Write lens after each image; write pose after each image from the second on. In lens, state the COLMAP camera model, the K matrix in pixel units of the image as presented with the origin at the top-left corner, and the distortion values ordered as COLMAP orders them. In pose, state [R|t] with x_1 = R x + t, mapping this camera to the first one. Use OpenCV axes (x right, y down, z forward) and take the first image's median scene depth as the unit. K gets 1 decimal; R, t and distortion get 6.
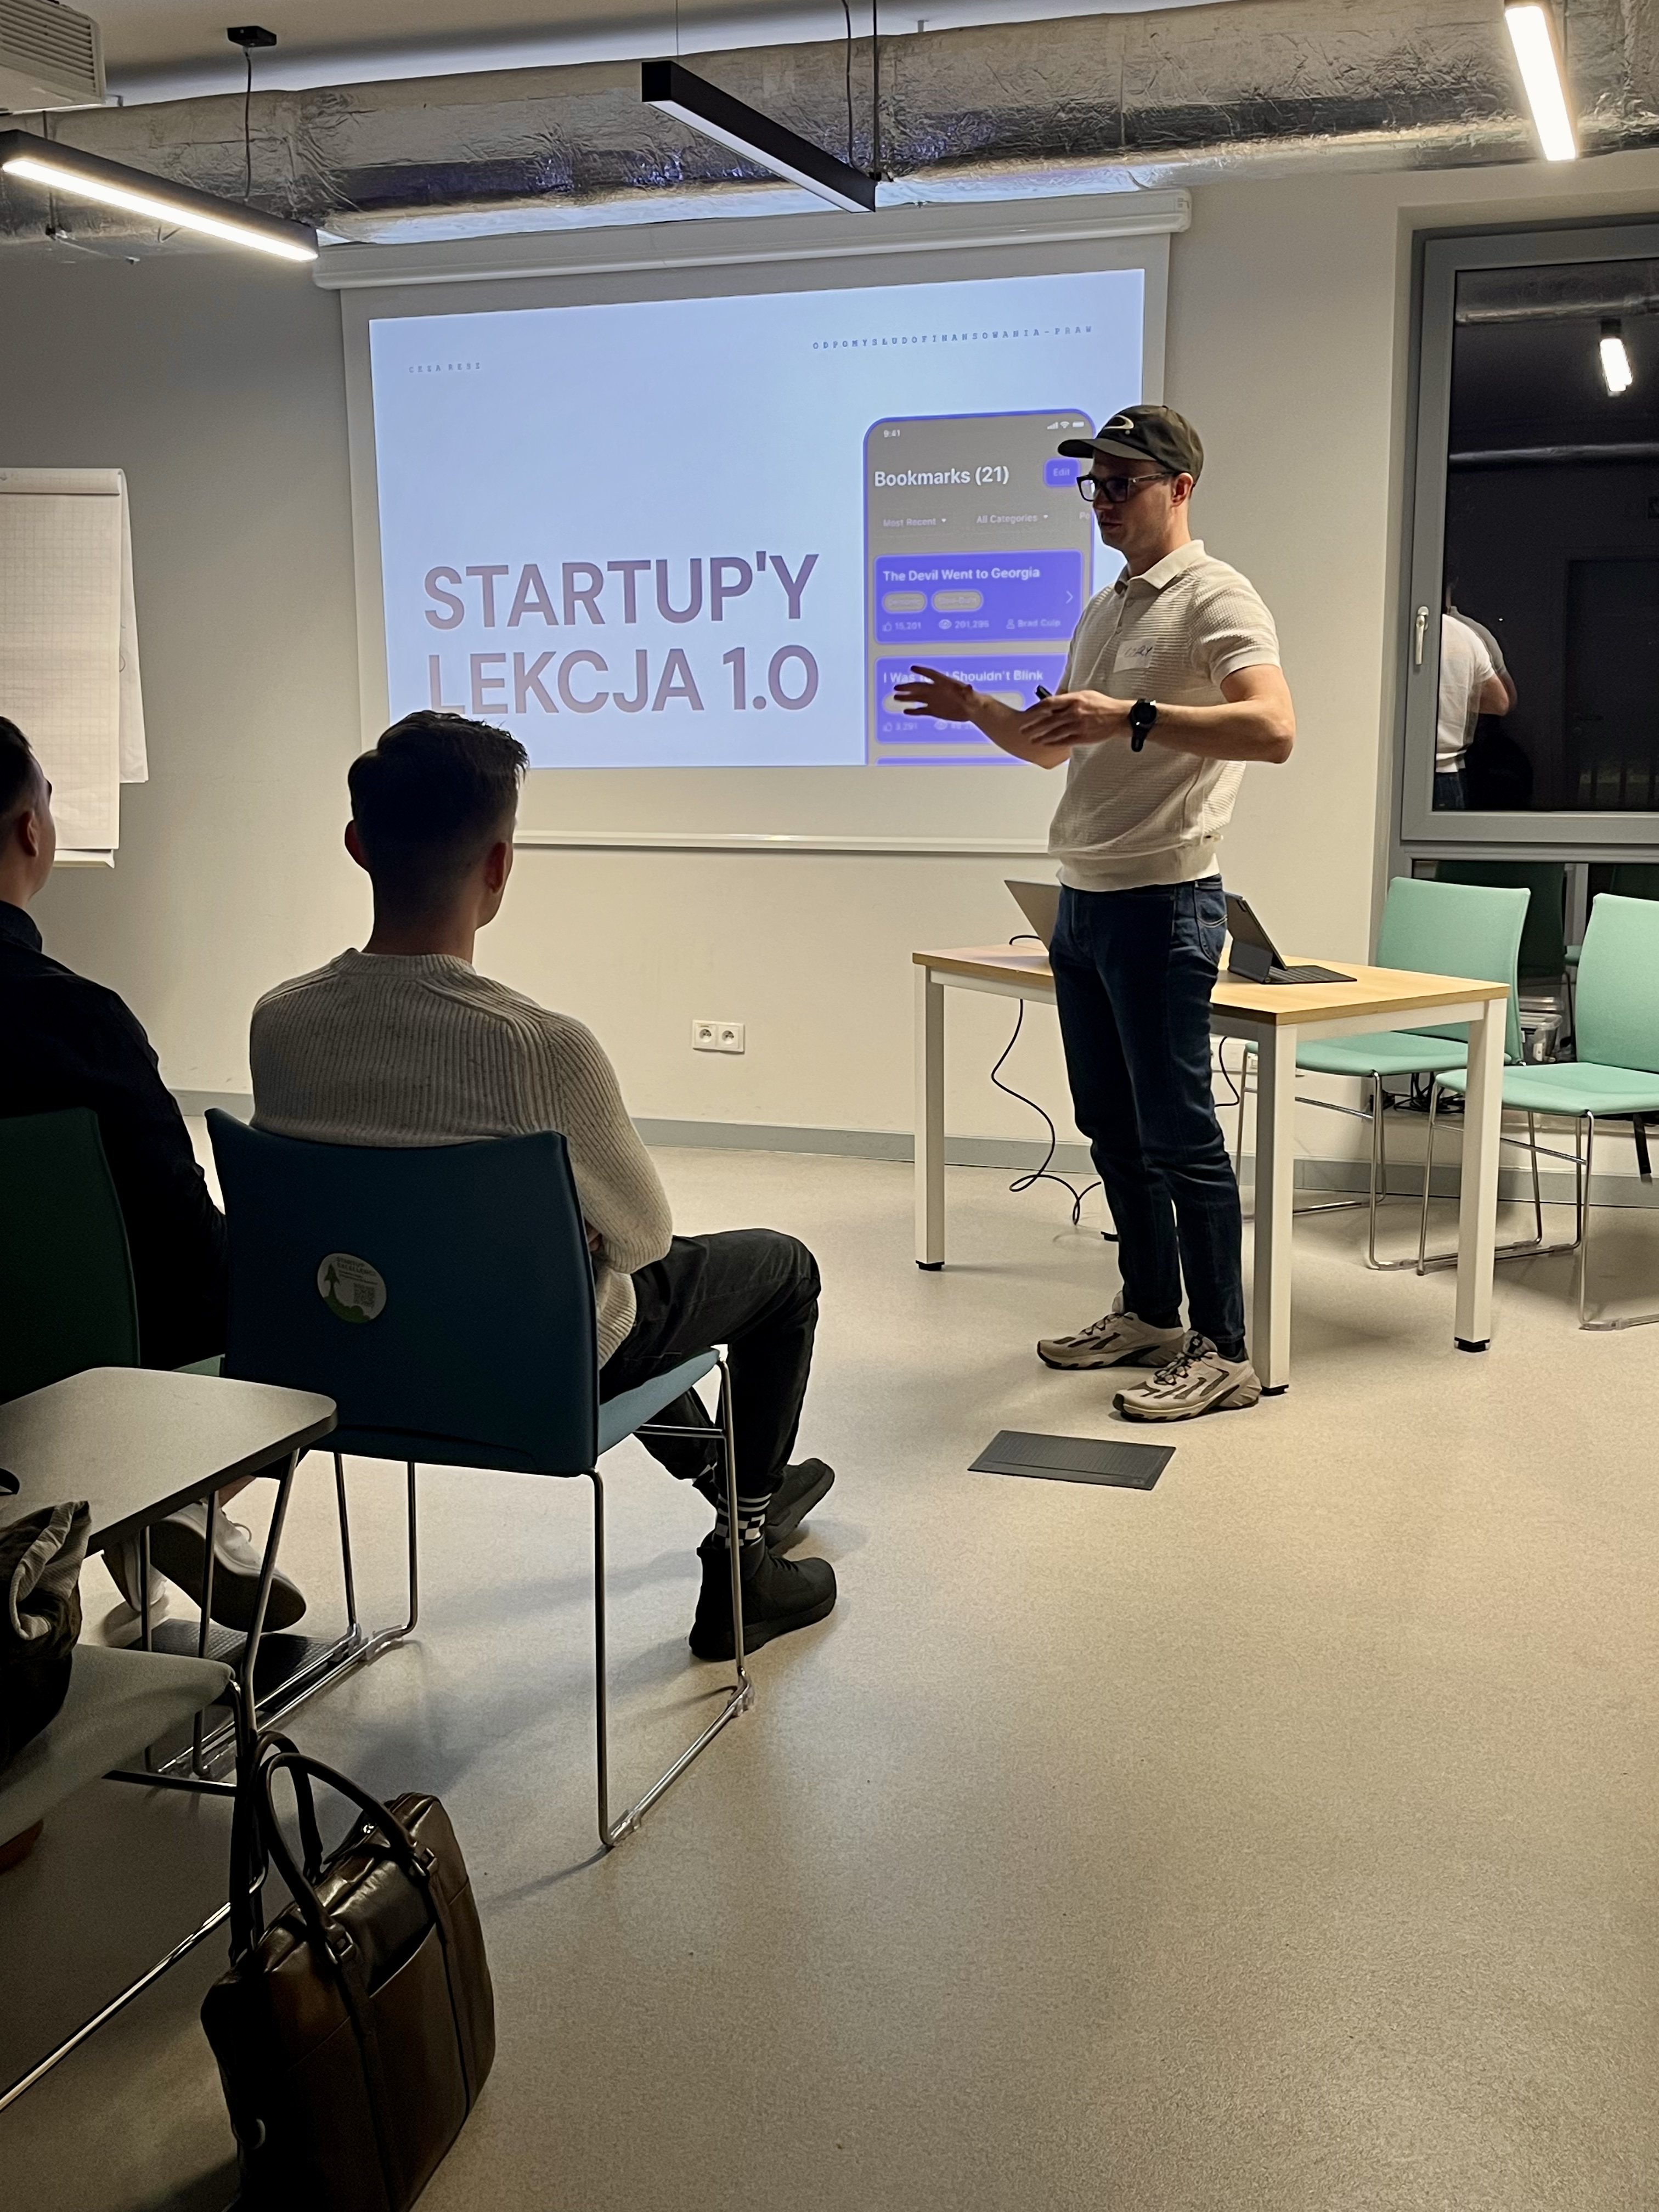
lens RADIAL K [[2322.3, 0, 826.0], [0, 2322.3, 1103.3], [0, 0, 1]] dist [0.056614, 0.000000]
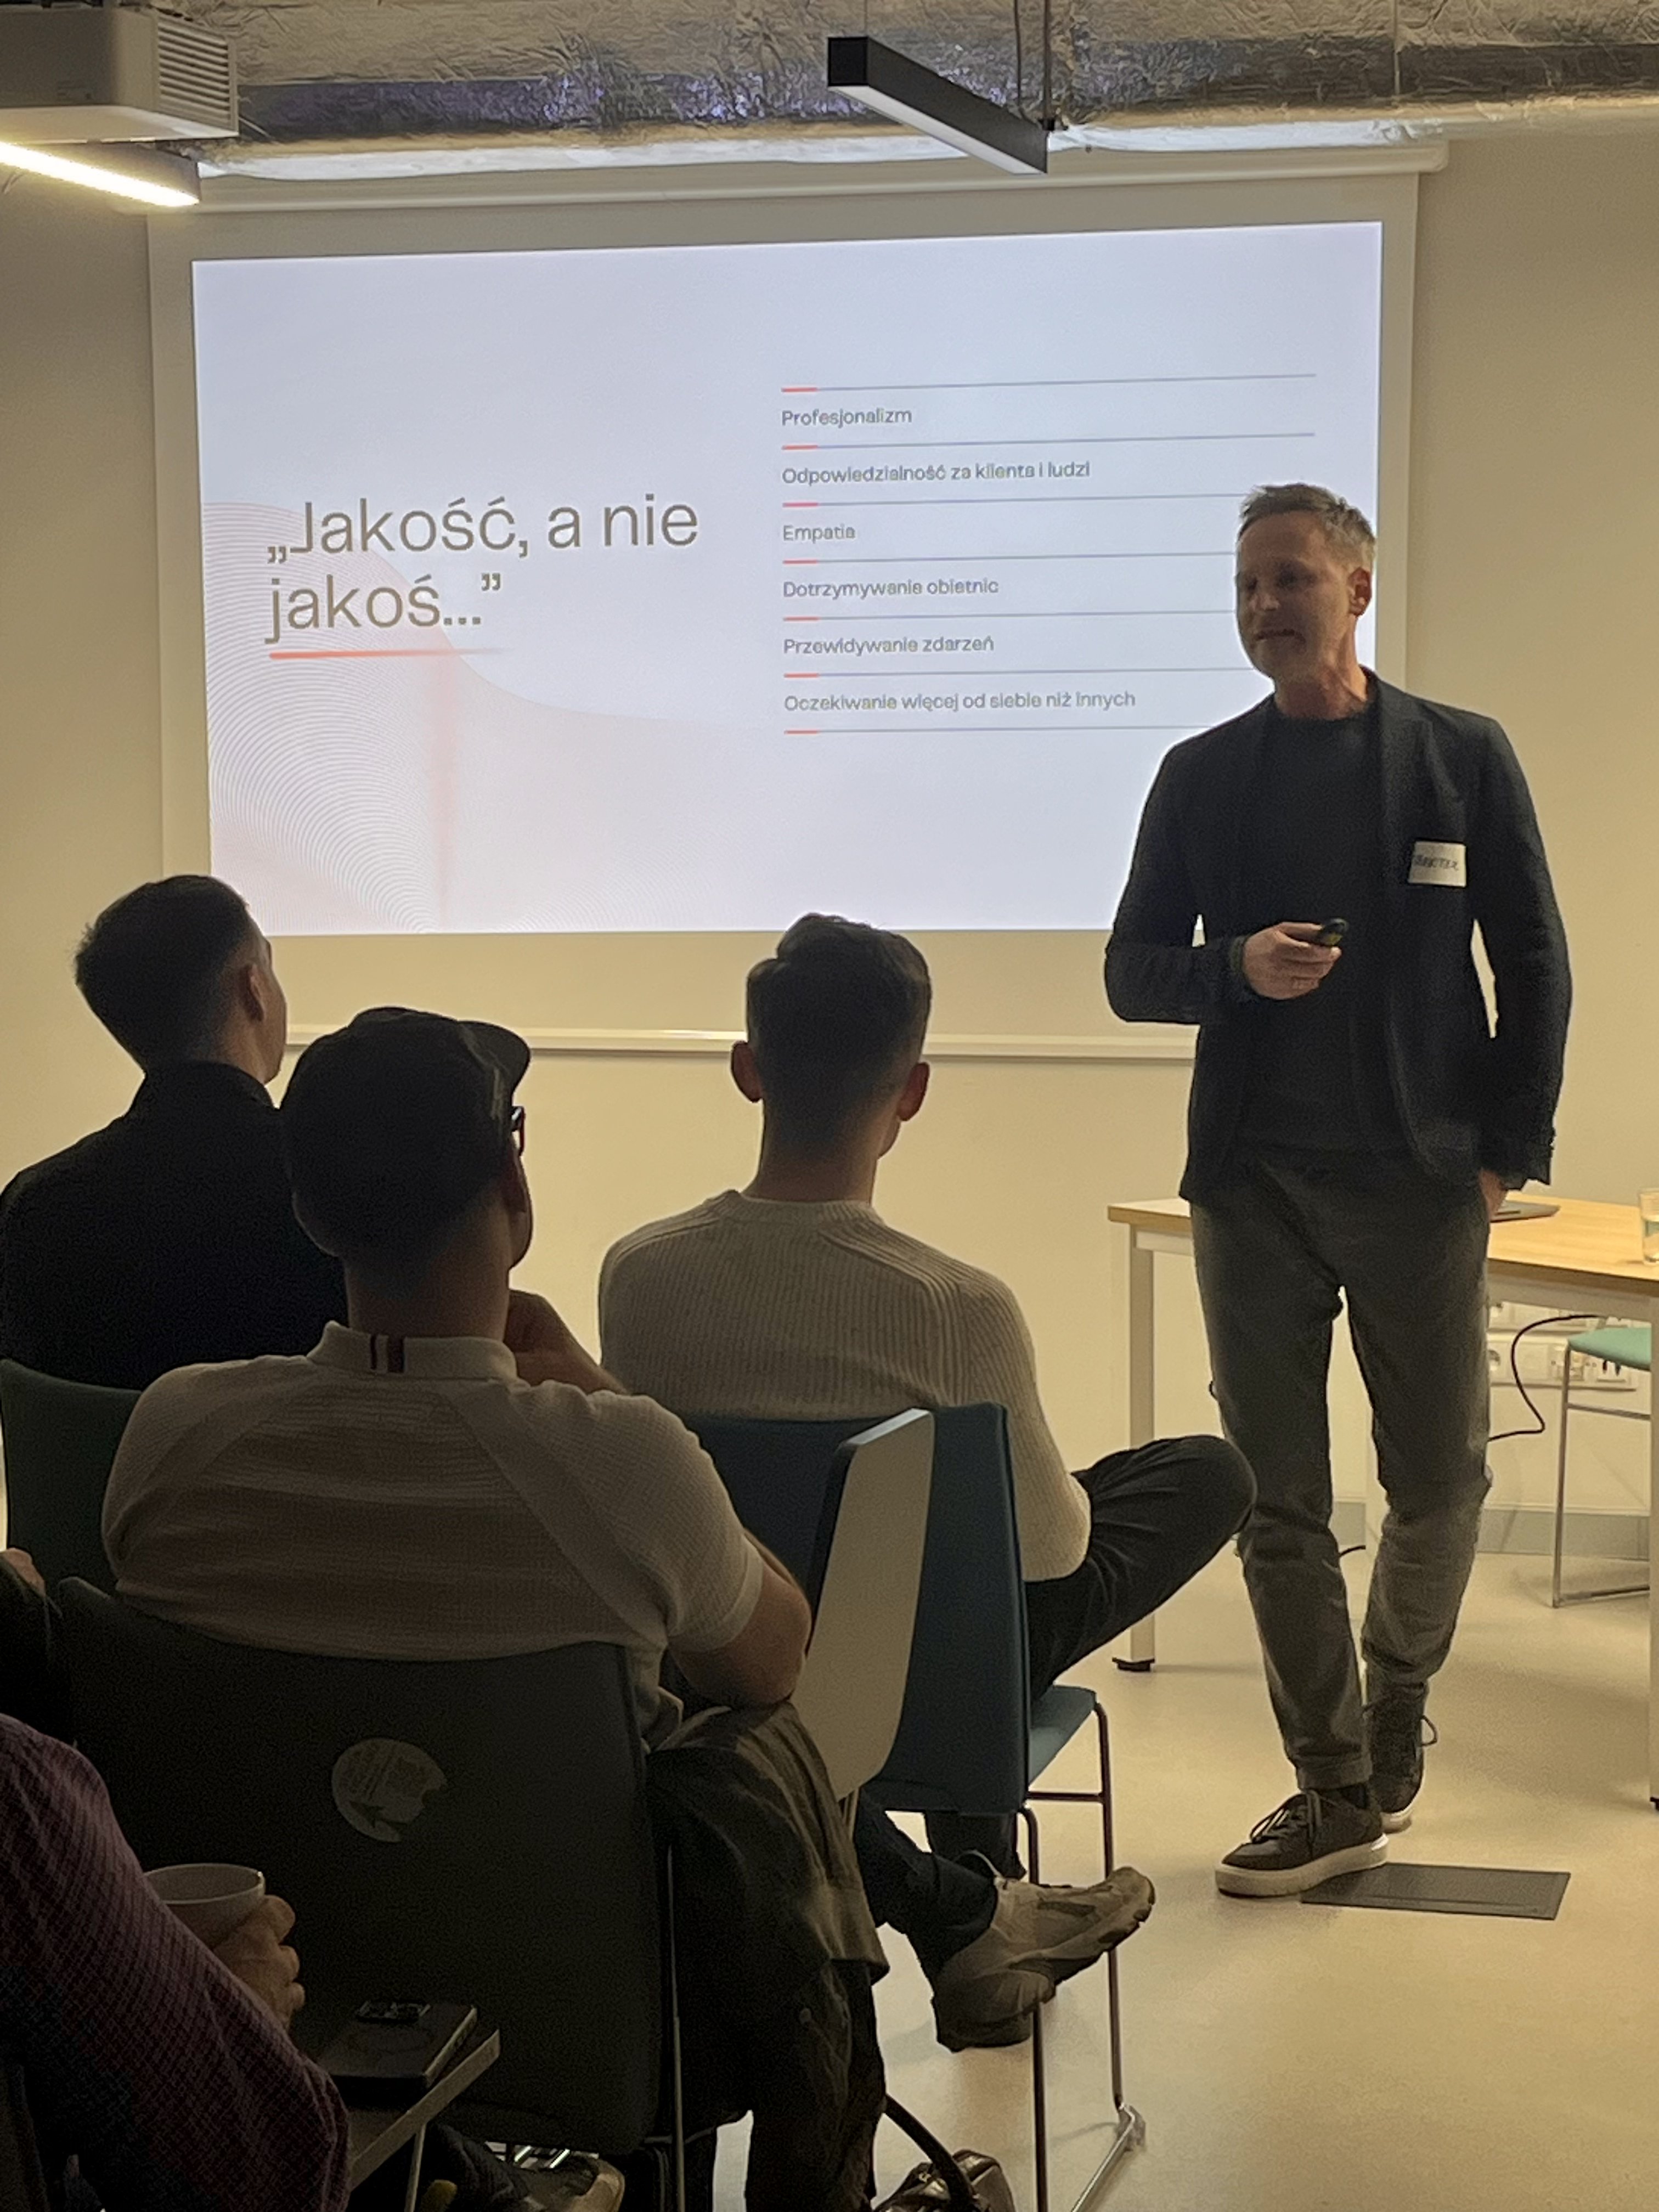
lens RADIAL K [[4635.7, 0, 832.7], [0, 4635.7, 1106.7], [0, 0, 1]] dist [0.201347, 0.000000]
pose [[0.995883, -0.005949, 0.090449, -0.175828], [0.014363, 0.995595, -0.092652, 0.034015], [-0.089500, 0.093570, 0.991582, -0.383183]]
